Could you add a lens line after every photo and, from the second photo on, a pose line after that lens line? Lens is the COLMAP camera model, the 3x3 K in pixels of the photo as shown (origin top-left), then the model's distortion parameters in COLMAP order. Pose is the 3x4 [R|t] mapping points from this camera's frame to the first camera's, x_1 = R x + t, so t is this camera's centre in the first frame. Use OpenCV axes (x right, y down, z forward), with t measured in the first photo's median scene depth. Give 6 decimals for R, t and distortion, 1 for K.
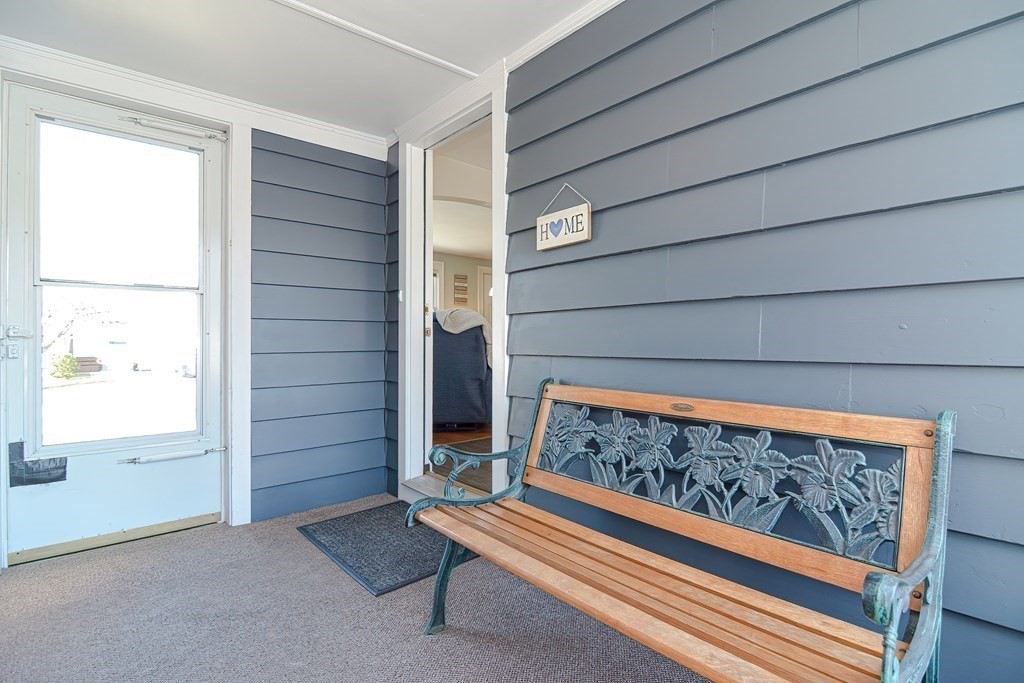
lens RADIAL K [[495.0, 0, 517.0], [0, 495.0, 344.2], [0, 0, 1]] dist [0.003621, -0.009024]
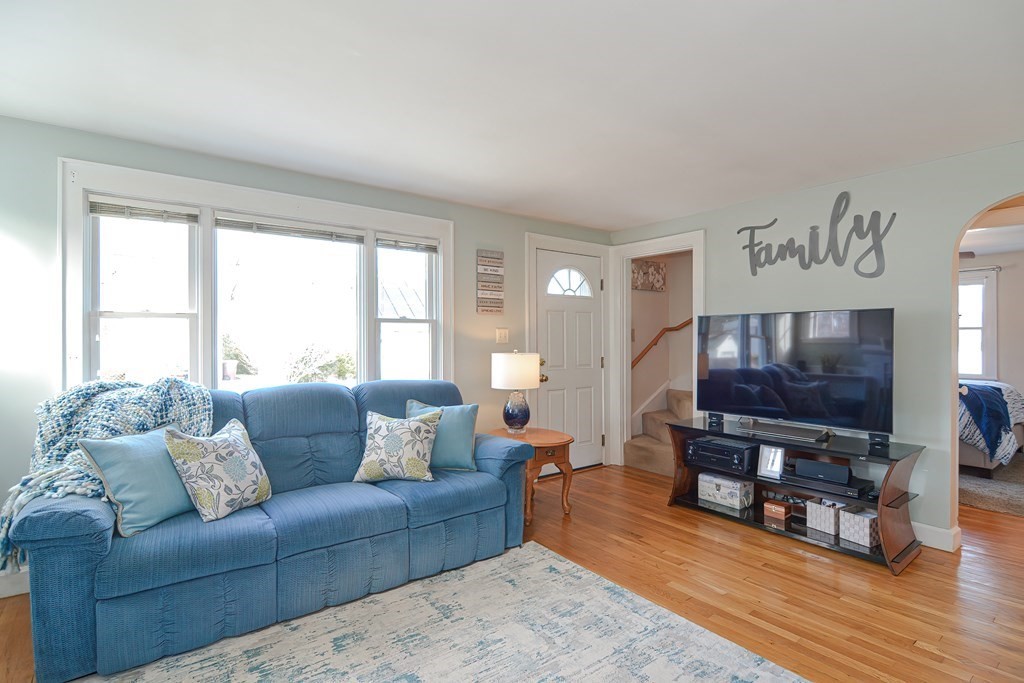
lens RADIAL K [[501.4, 0, 515.3], [0, 501.4, 339.6], [0, 0, 1]] dist [-0.002173, -0.009394]
pose [[0.998211, -0.000919, -0.059786, -0.061380], [0.000624, 0.999987, -0.004964, -0.052382], [0.059790, 0.004917, 0.998199, 0.527369]]
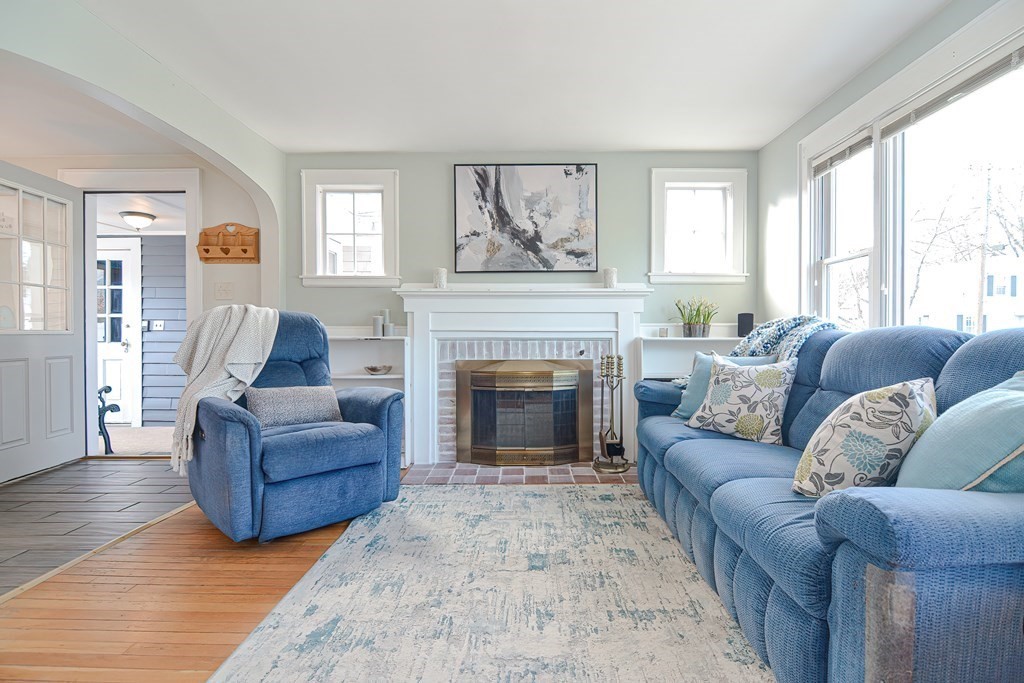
lens RADIAL K [[496.1, 0, 527.2], [0, 496.1, 337.7], [0, 0, 1]] dist [0.018535, -0.019535]
pose [[-0.661351, 0.005910, -0.750054, 0.063157], [-0.005424, 0.999905, 0.012661, -0.020131], [0.750057, 0.012442, -0.661256, 0.893463]]
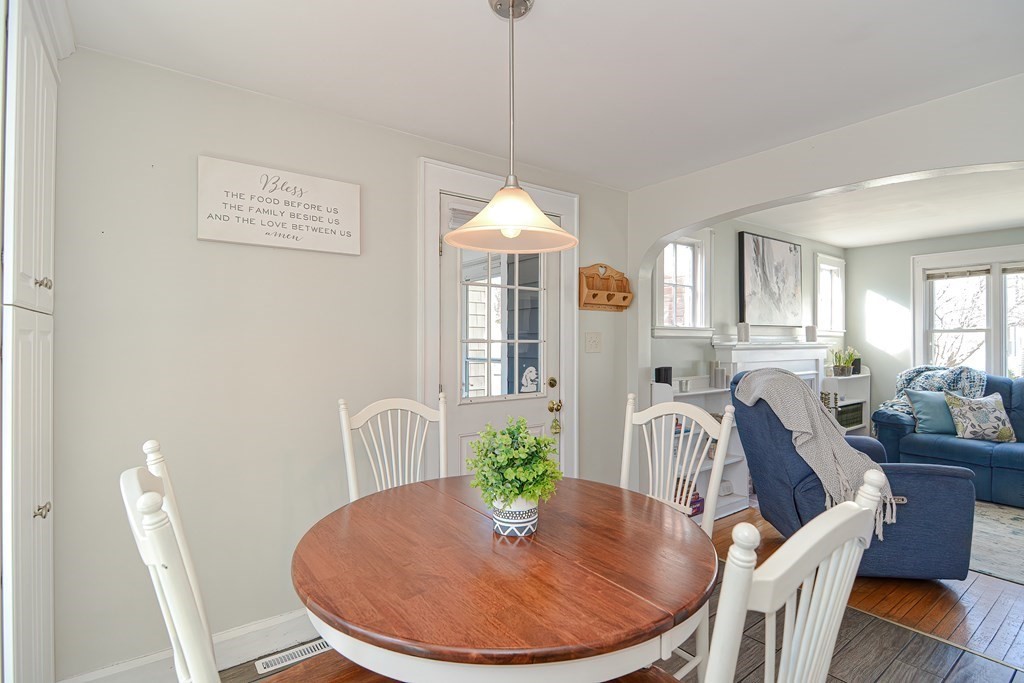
lens RADIAL K [[501.4, 0, 515.3], [0, 501.4, 339.6], [0, 0, 1]] dist [-0.002173, -0.009394]
pose [[-0.079637, -0.004827, -0.996812, 0.290549], [-0.006375, 0.999970, -0.004333, -0.054446], [0.996804, 0.006009, -0.079666, 0.373049]]
